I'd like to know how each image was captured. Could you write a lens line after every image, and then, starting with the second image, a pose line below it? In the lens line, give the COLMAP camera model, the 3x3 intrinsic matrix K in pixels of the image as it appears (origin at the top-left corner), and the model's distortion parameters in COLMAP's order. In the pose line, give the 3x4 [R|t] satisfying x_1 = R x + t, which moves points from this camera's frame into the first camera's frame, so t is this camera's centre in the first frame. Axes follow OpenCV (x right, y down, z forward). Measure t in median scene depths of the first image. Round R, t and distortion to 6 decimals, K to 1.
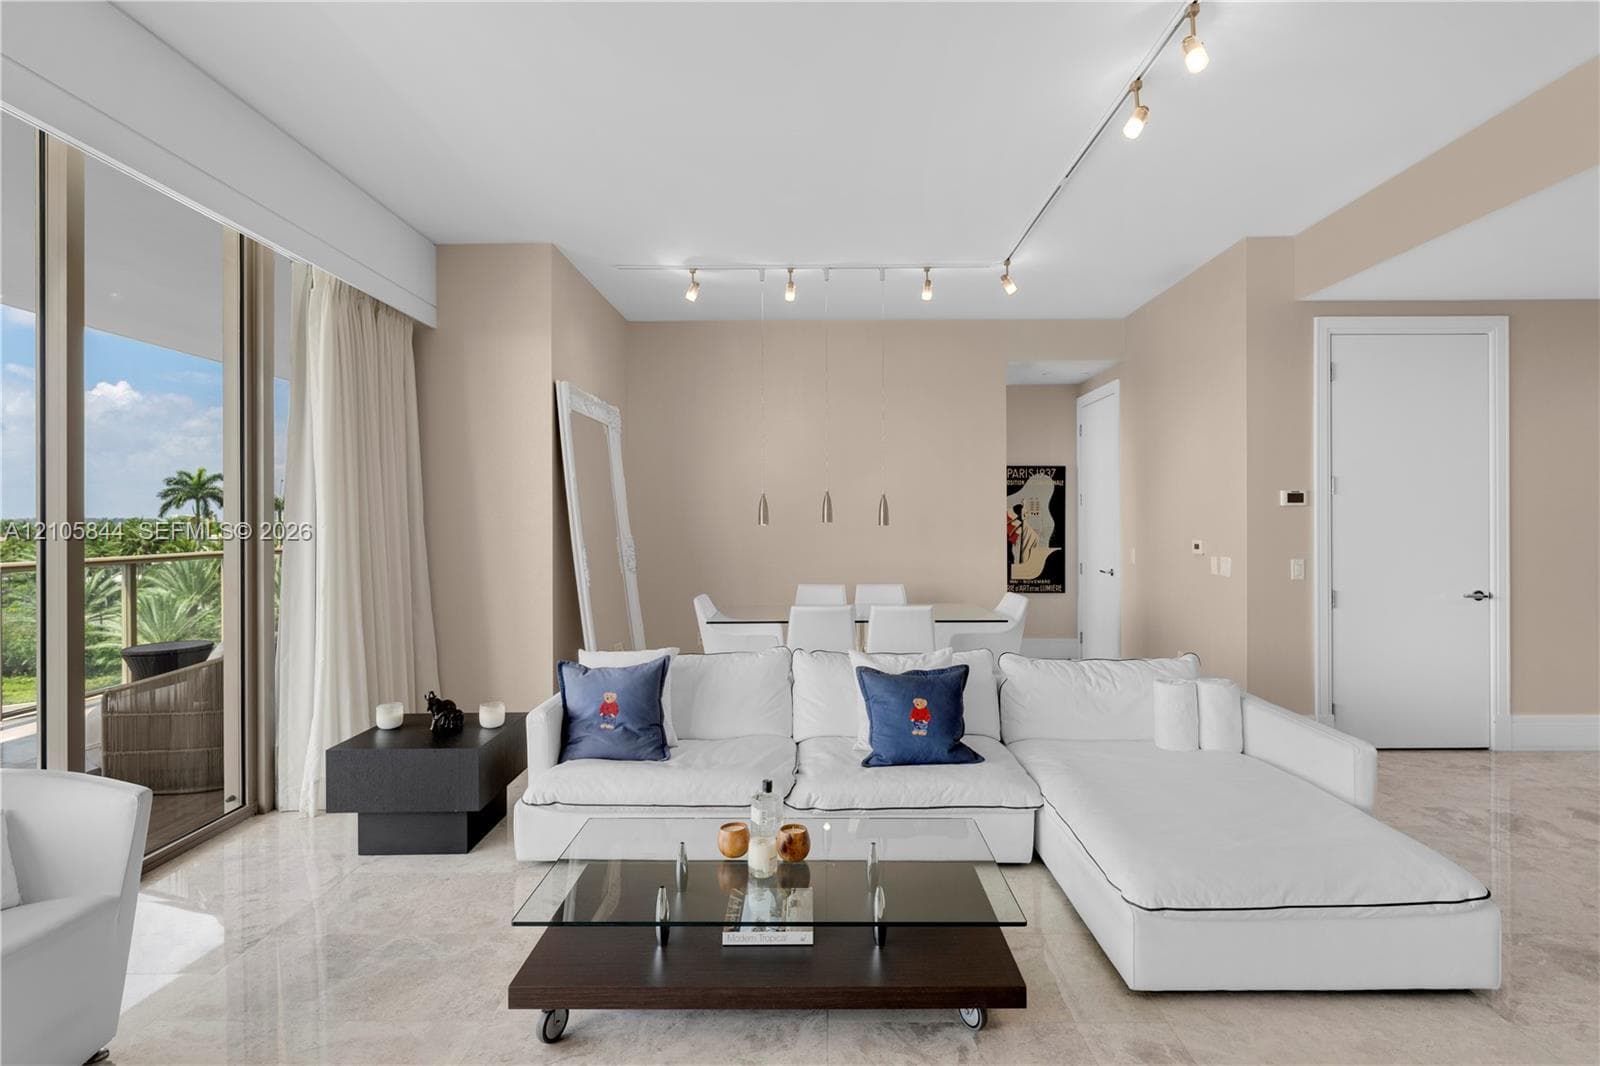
lens RADIAL K [[797.5, 0, 800.0], [0, 797.5, 533.0], [0, 0, 1]] dist [0.000476, 0.000398]
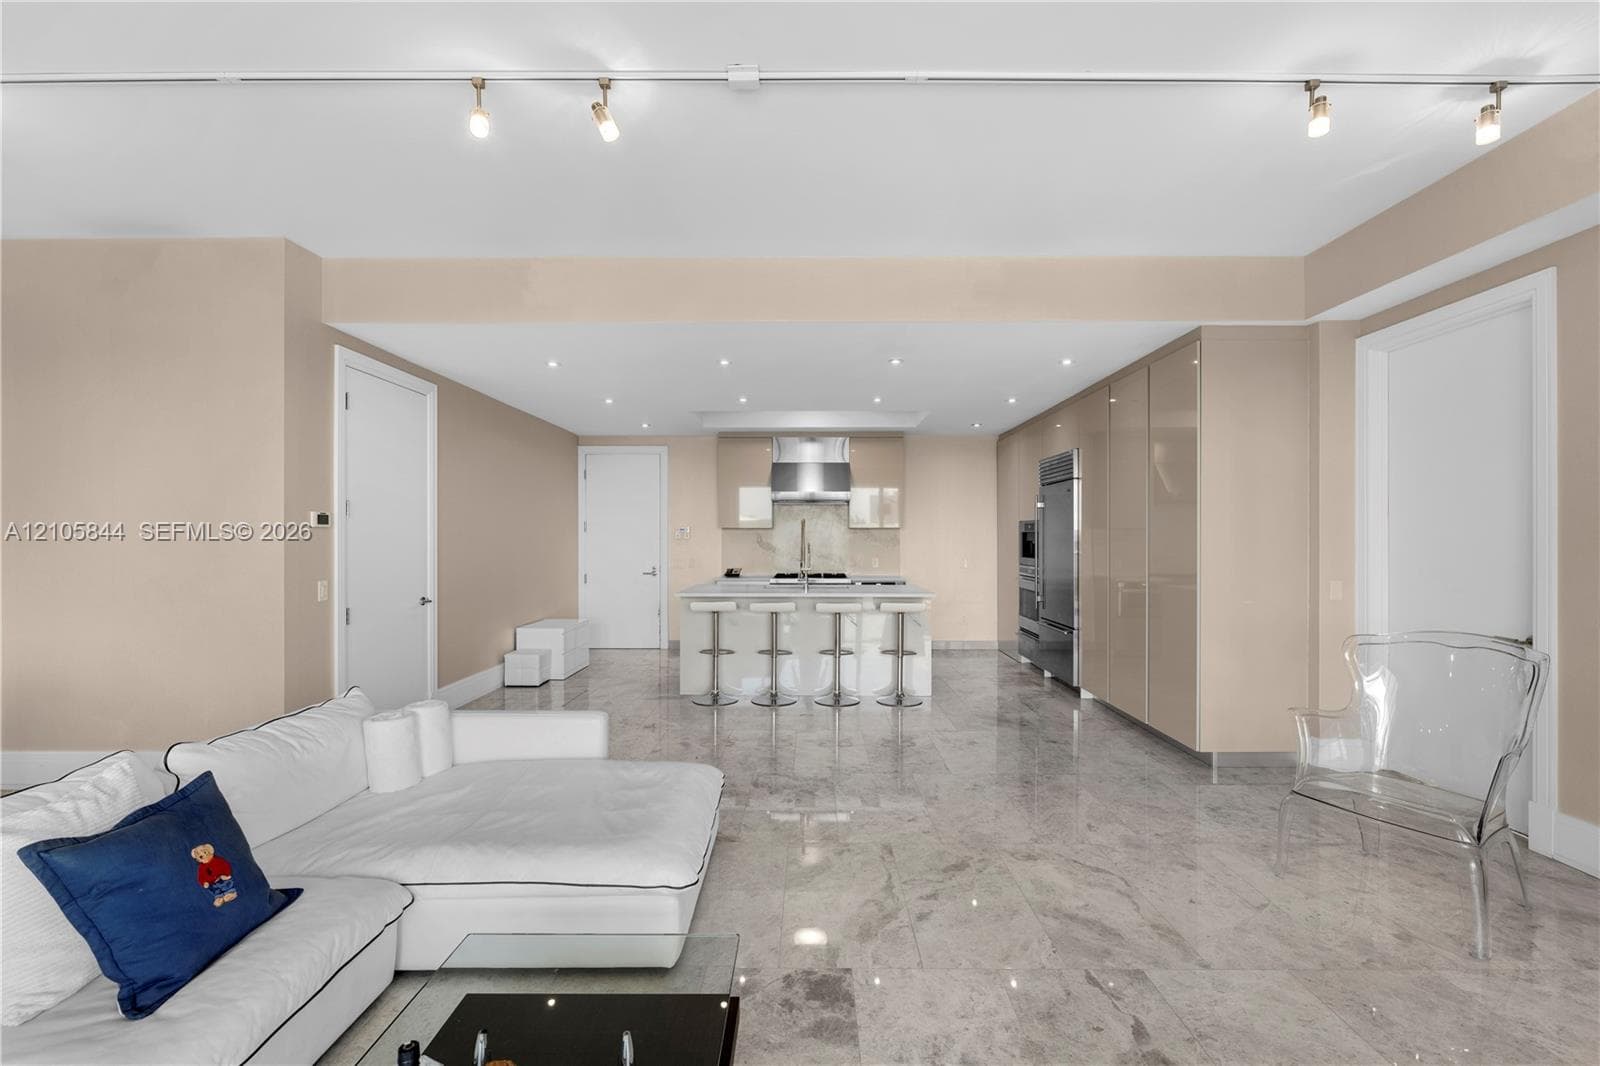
lens RADIAL K [[725.3, 0, 800.0], [0, 725.3, 533.0], [0, 0, 1]] dist [0.000558, 0.000229]
pose [[-0.014204, 0.010714, 0.999842, -0.298309], [0.007711, 0.999914, -0.010605, -0.012661], [-0.999869, 0.007559, -0.014285, 0.415861]]
